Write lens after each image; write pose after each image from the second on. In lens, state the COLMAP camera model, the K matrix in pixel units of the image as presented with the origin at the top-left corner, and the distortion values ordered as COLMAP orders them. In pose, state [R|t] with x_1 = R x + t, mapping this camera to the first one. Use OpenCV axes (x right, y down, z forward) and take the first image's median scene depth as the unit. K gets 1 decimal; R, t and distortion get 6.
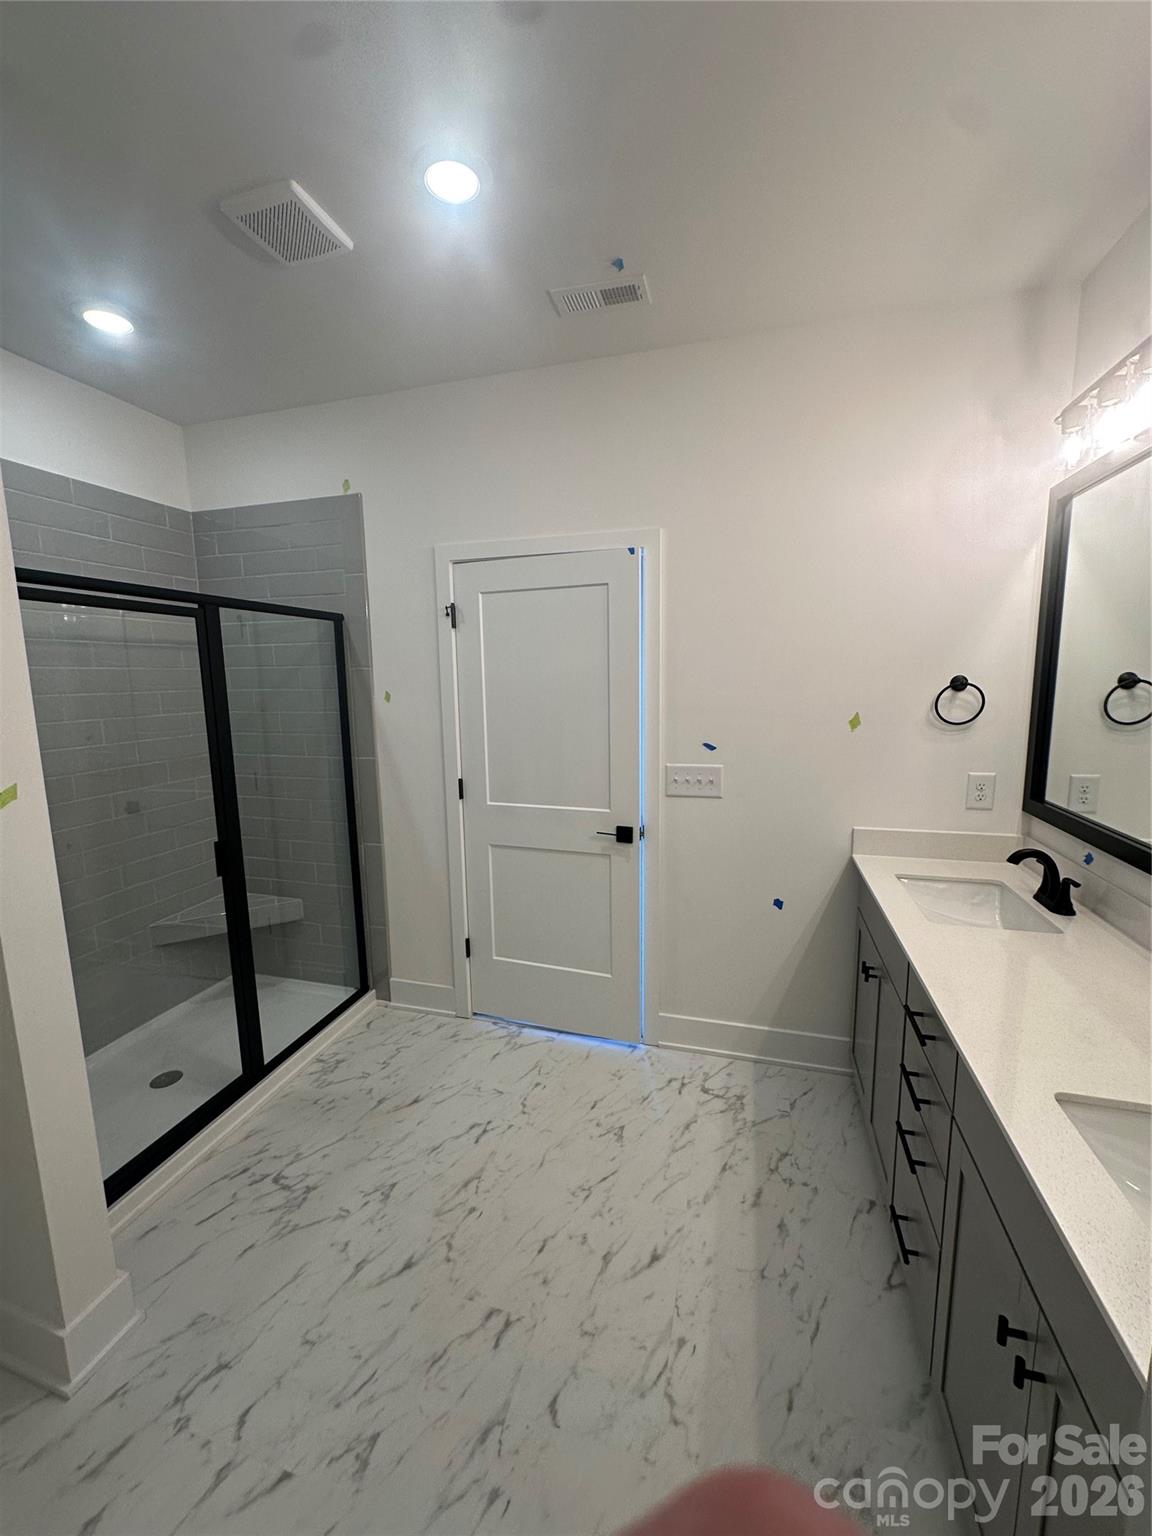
lens RADIAL K [[609.7, 0, 571.0], [0, 609.7, 768.1], [0, 0, 1]] dist [-0.004189, 0.000993]
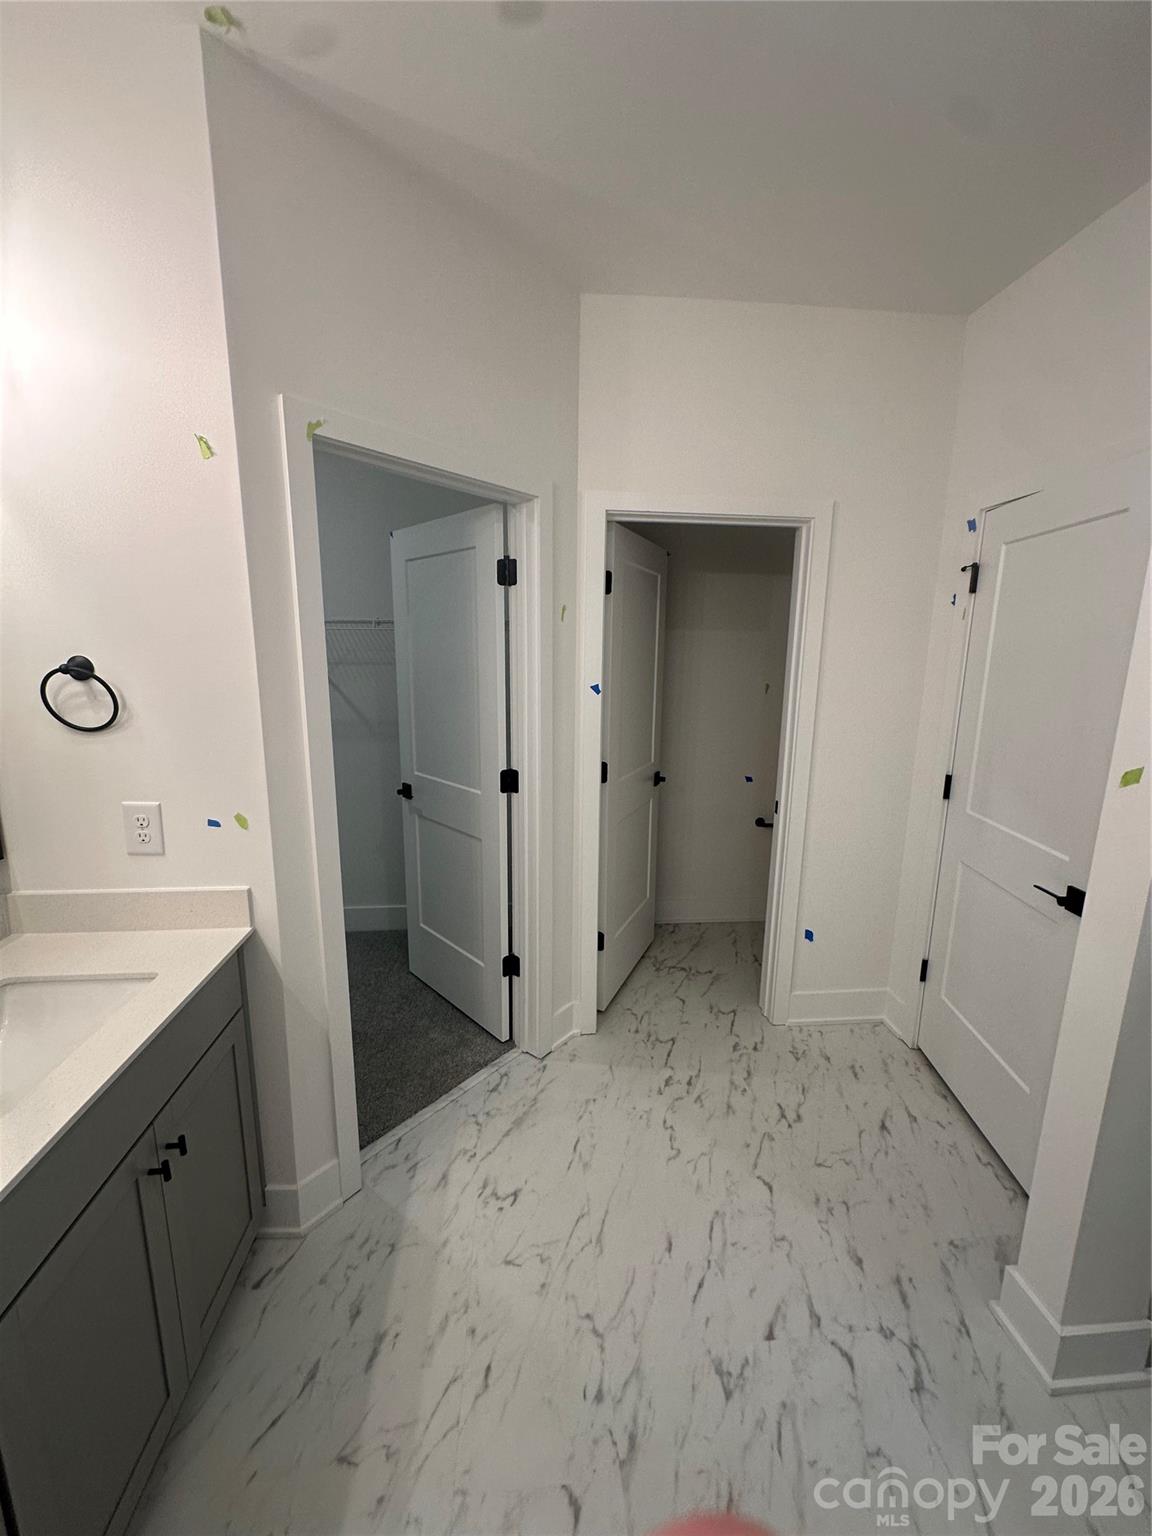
lens RADIAL K [[609.7, 0, 577.0], [0, 609.7, 765.5], [0, 0, 1]] dist [-0.004189, 0.000993]
pose [[-0.931379, 0.069827, -0.357291, 0.136665], [-0.052950, 0.945014, 0.322716, -0.146528], [0.360179, 0.319489, -0.876469, 0.959156]]
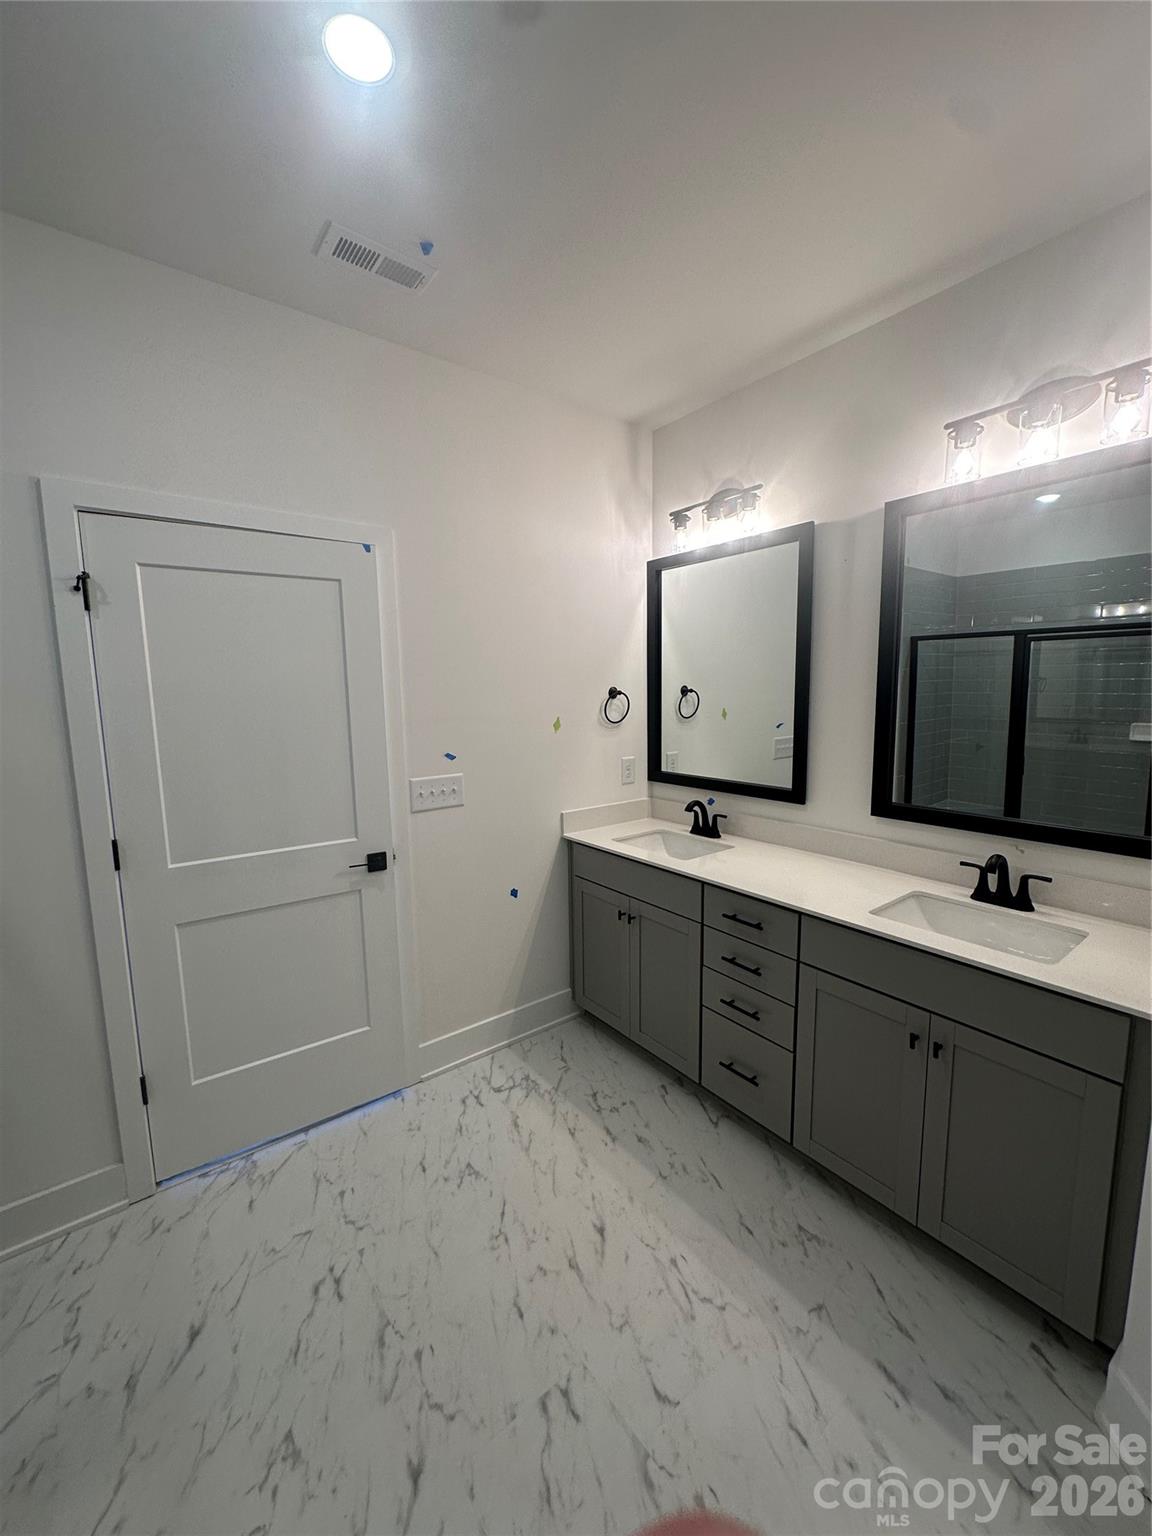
lens RADIAL K [[609.7, 0, 575.1], [0, 609.7, 768.8], [0, 0, 1]] dist [-0.004189, 0.000993]
pose [[0.597826, -0.096918, 0.795745, -0.553800], [0.123966, 0.991900, 0.027676, -0.020804], [-0.791983, 0.082100, 0.604999, 0.281436]]
